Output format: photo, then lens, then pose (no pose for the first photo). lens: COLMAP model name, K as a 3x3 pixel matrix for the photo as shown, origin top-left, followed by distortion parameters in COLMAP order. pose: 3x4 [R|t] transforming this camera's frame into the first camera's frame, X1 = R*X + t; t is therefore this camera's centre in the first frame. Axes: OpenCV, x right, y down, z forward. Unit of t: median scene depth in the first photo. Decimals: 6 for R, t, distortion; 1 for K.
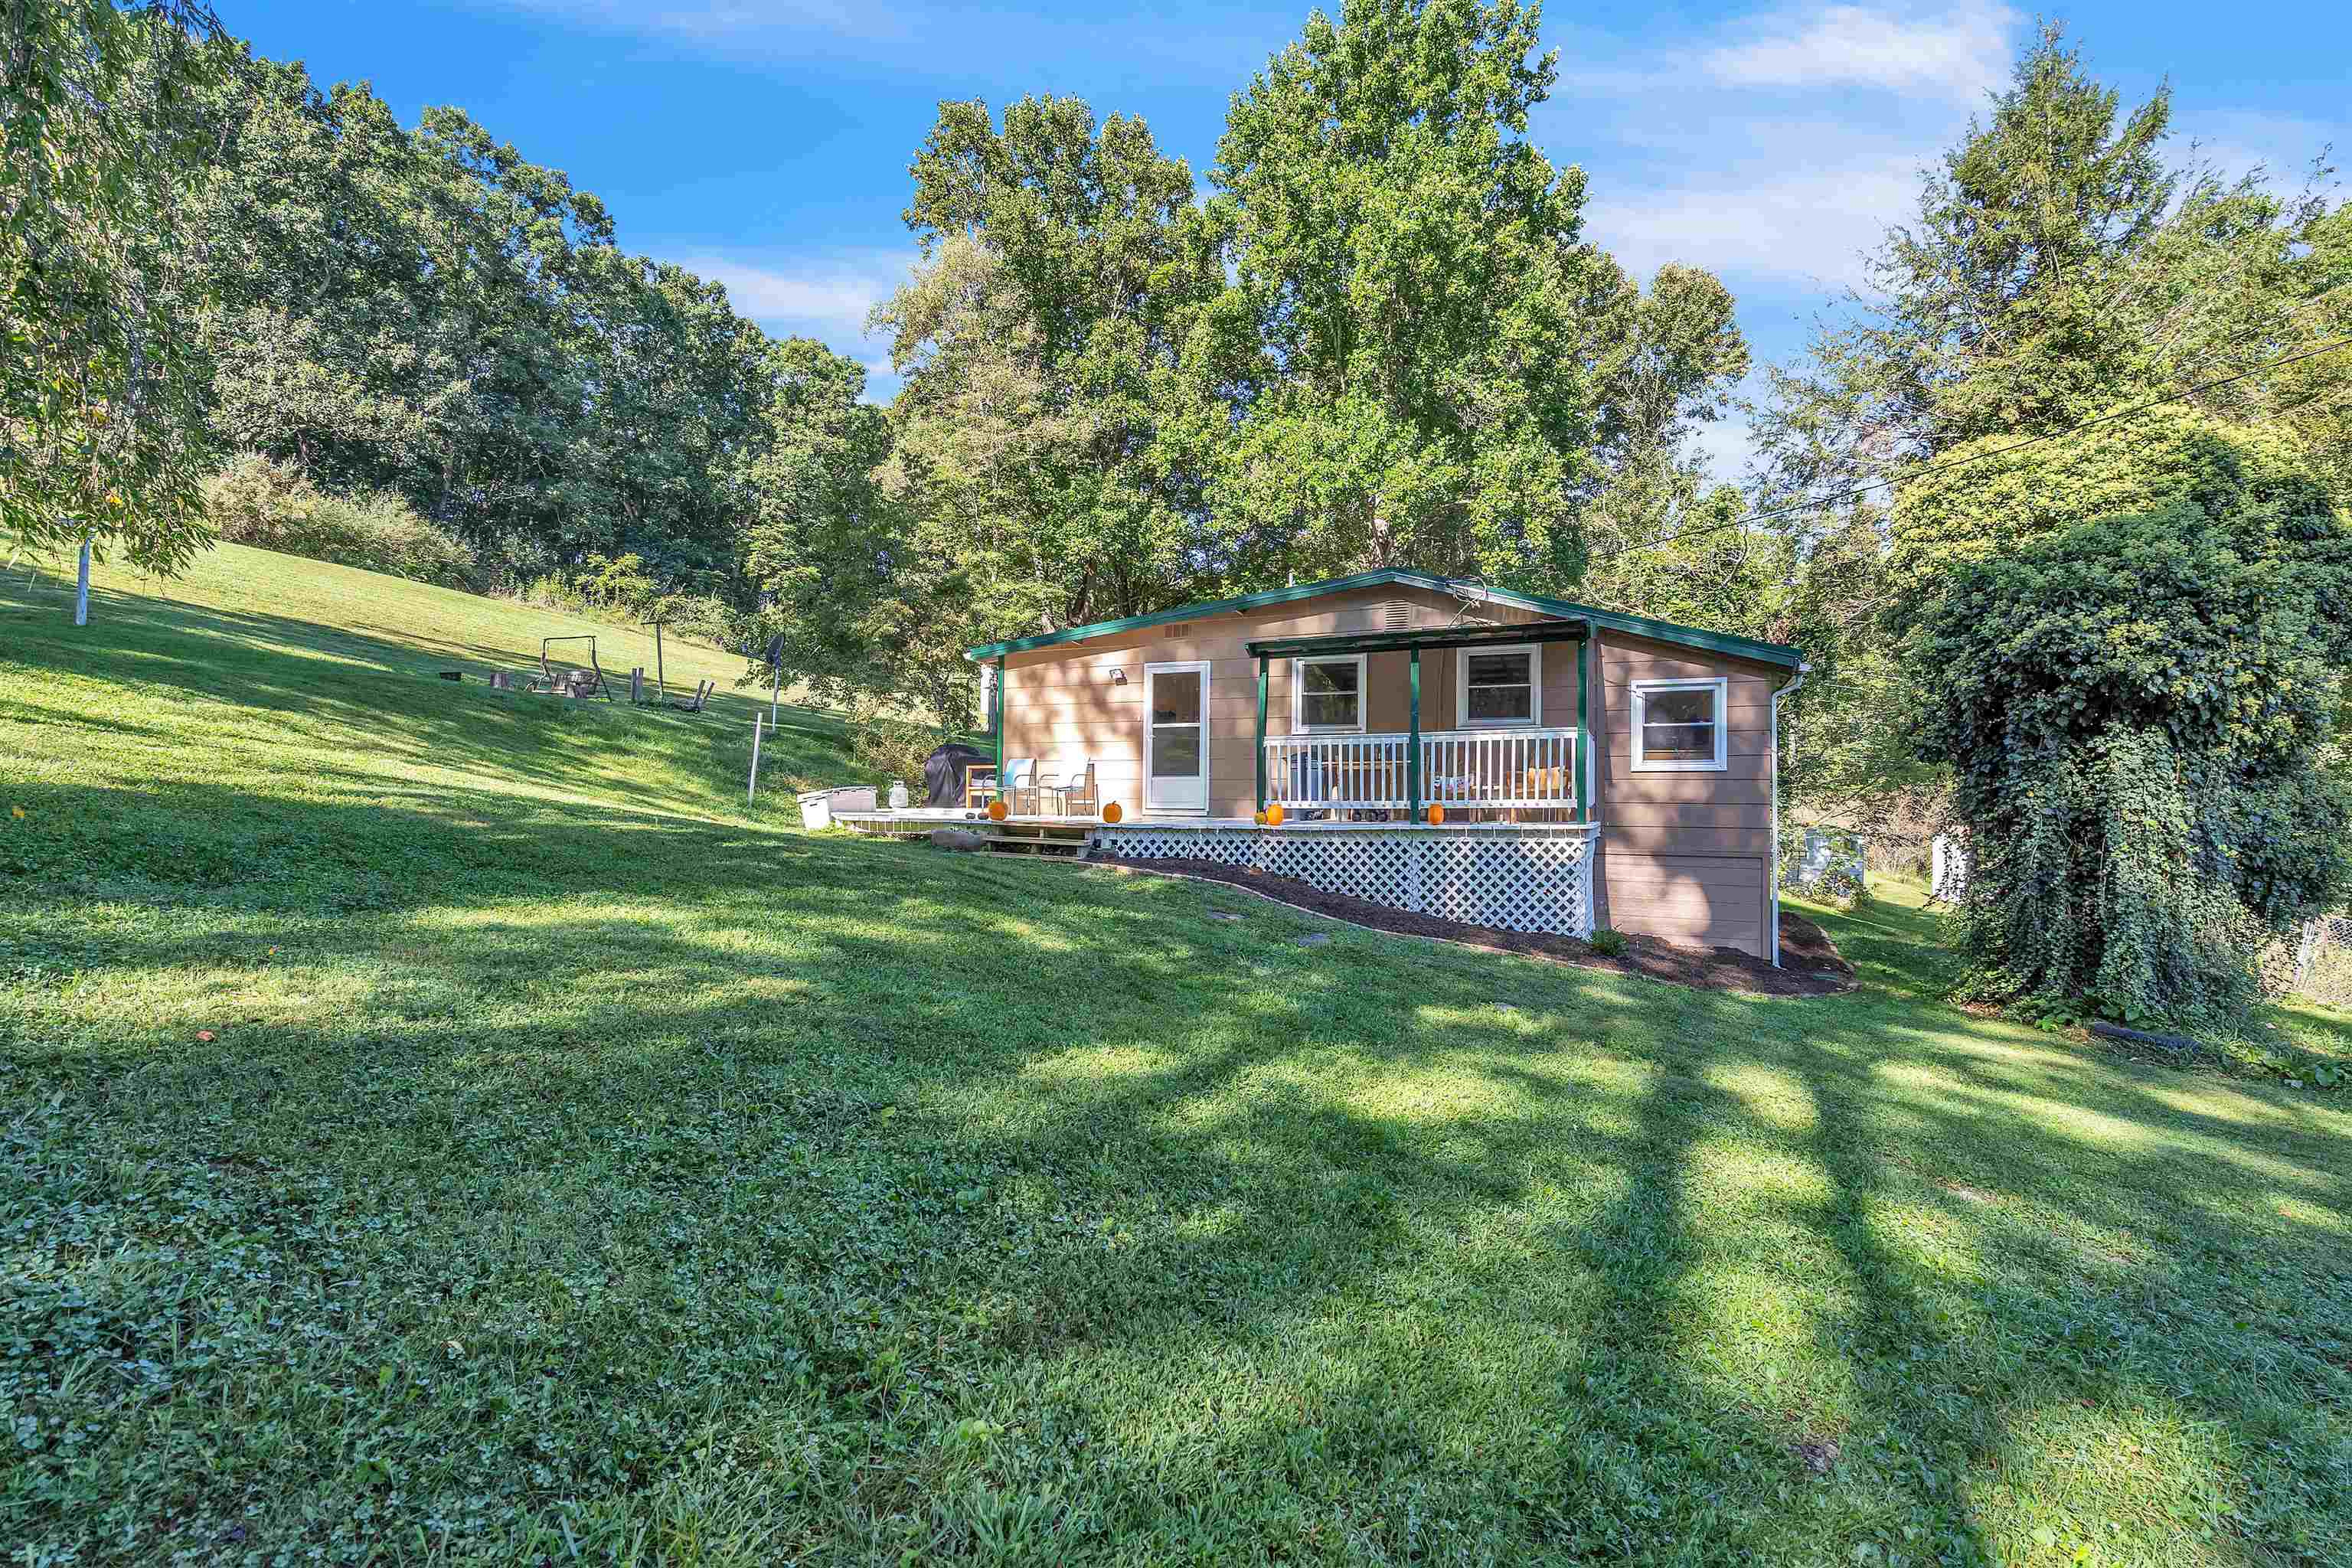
lens RADIAL K [[1070.7, 0, 1176.0], [0, 1070.7, 784.0], [0, 0, 1]] dist [0.001756, 0.000652]
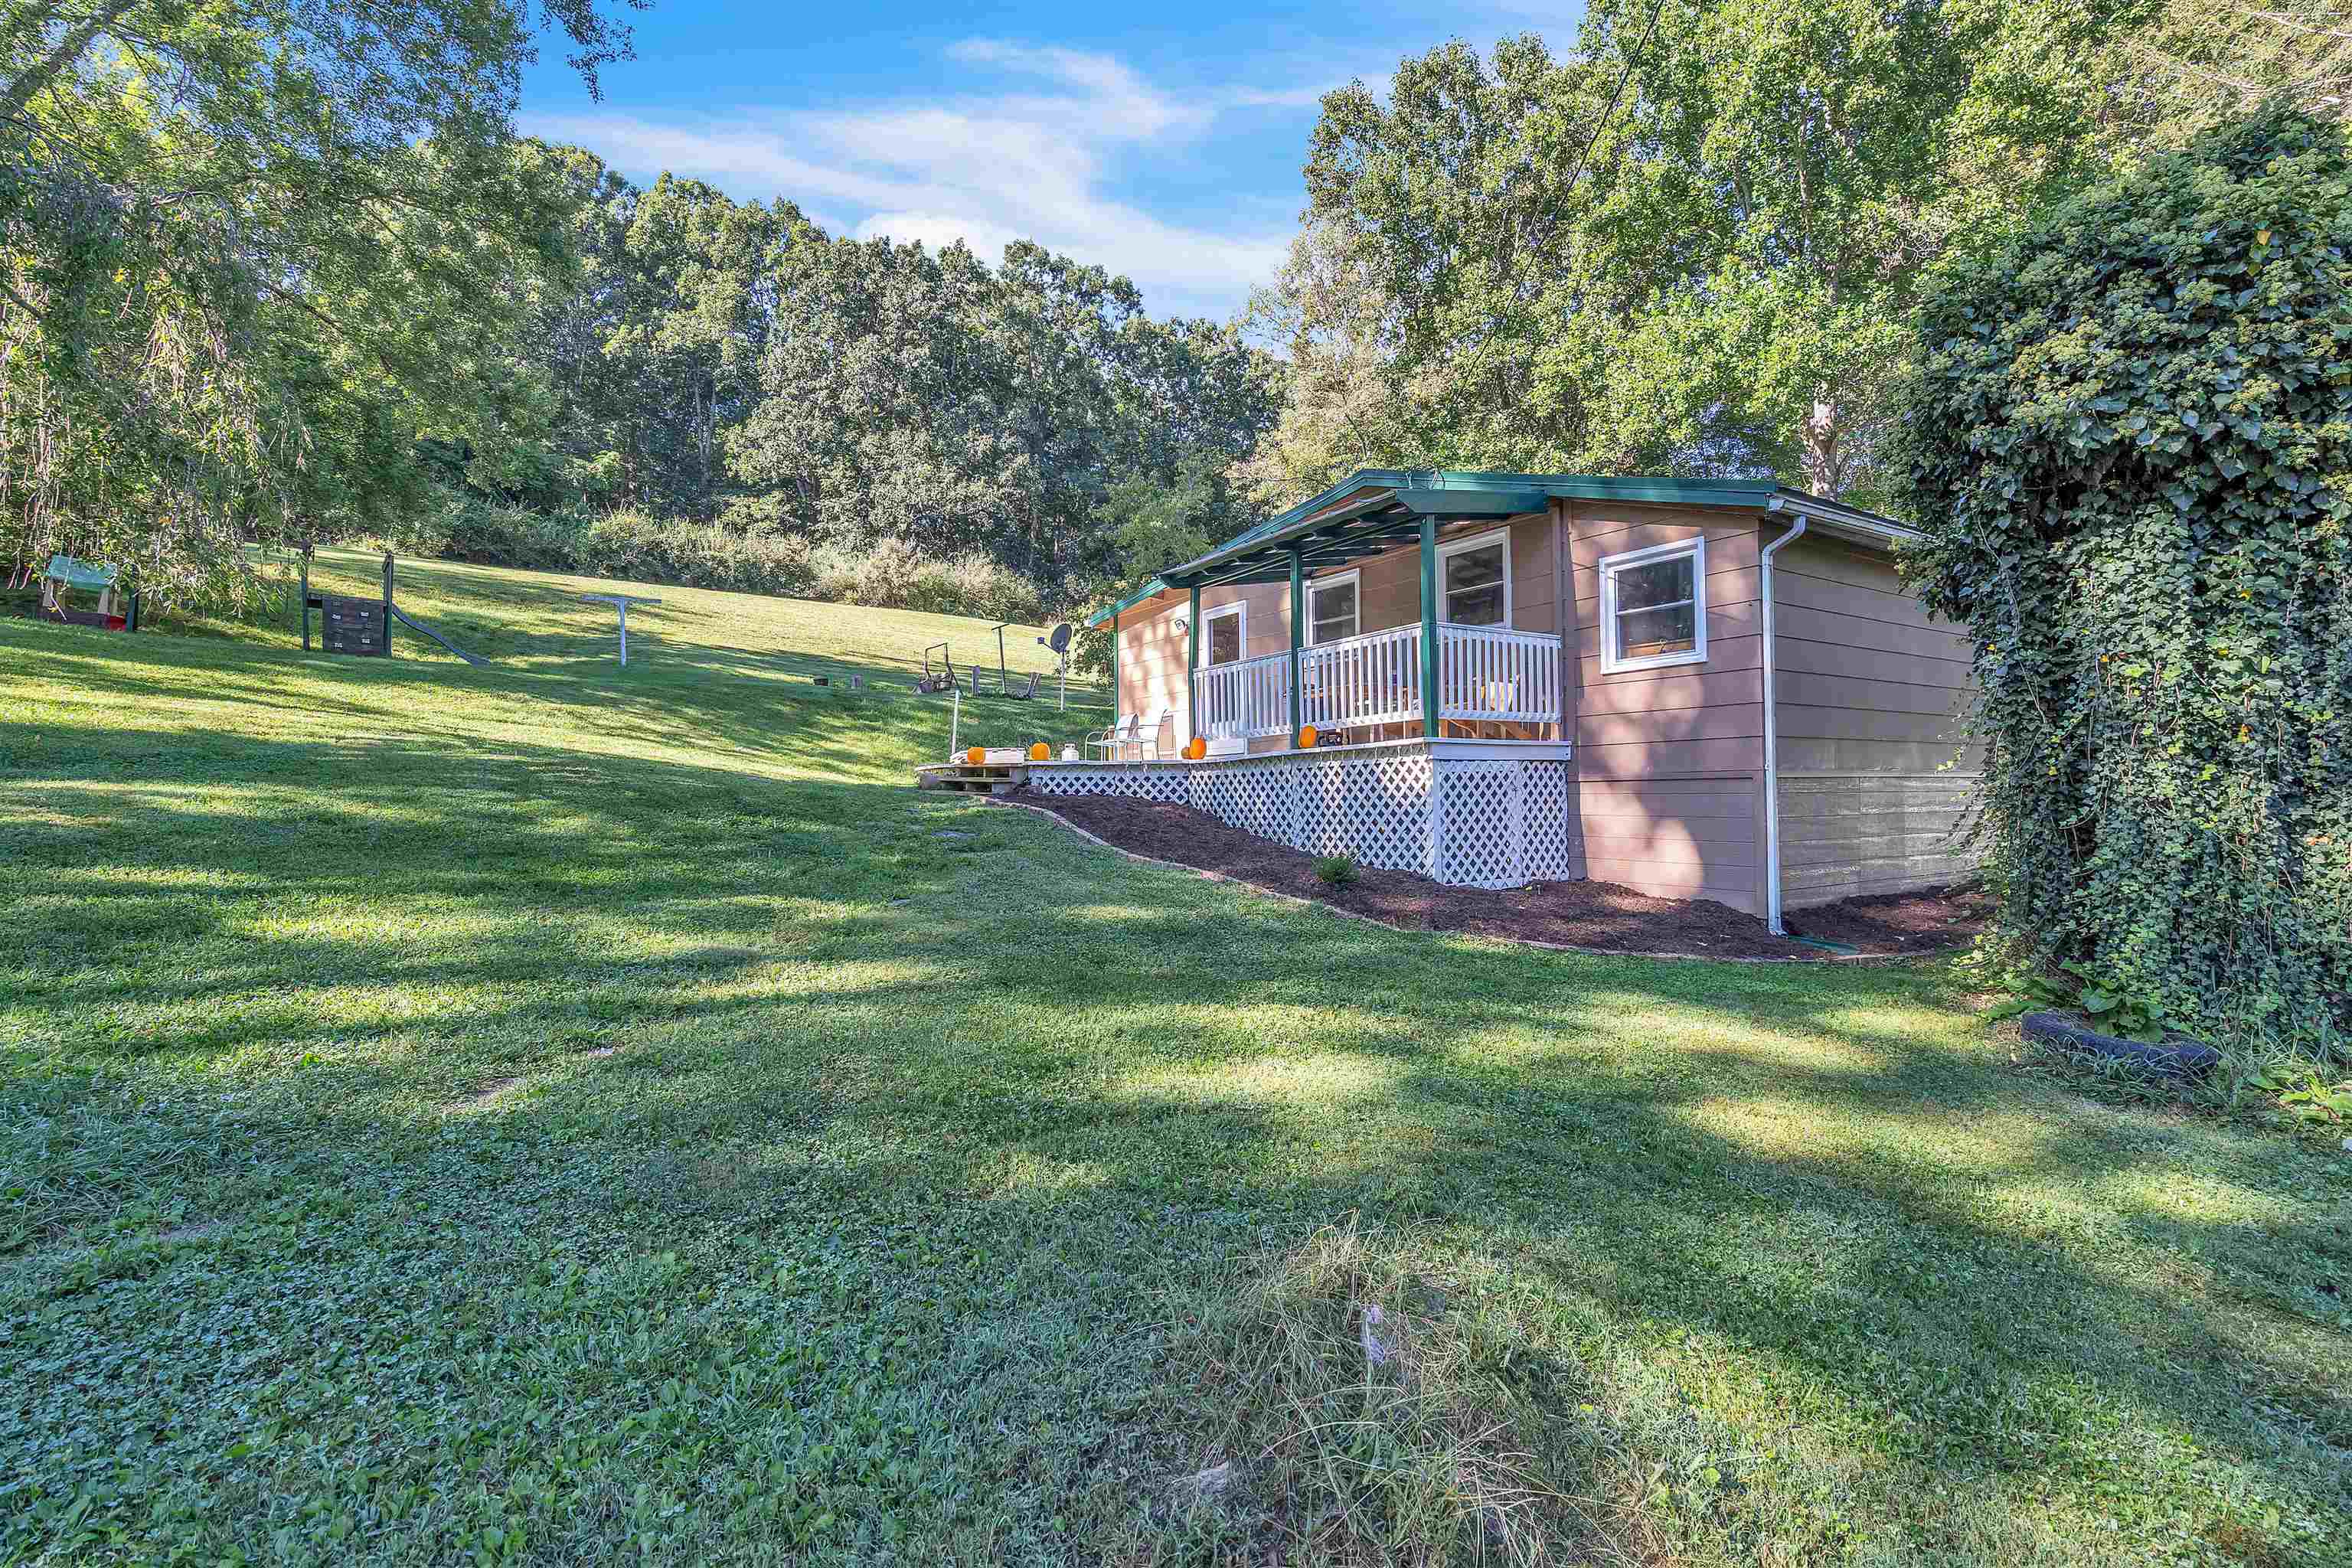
lens RADIAL K [[1067.1, 0, 1176.0], [0, 1067.1, 784.0], [0, 0, 1]] dist [-0.008076, 0.000834]
pose [[0.847203, -0.025812, -0.530643, 0.474295], [0.028576, 0.999587, -0.003000, 0.051099], [0.530501, -0.012622, 0.847590, 0.145646]]
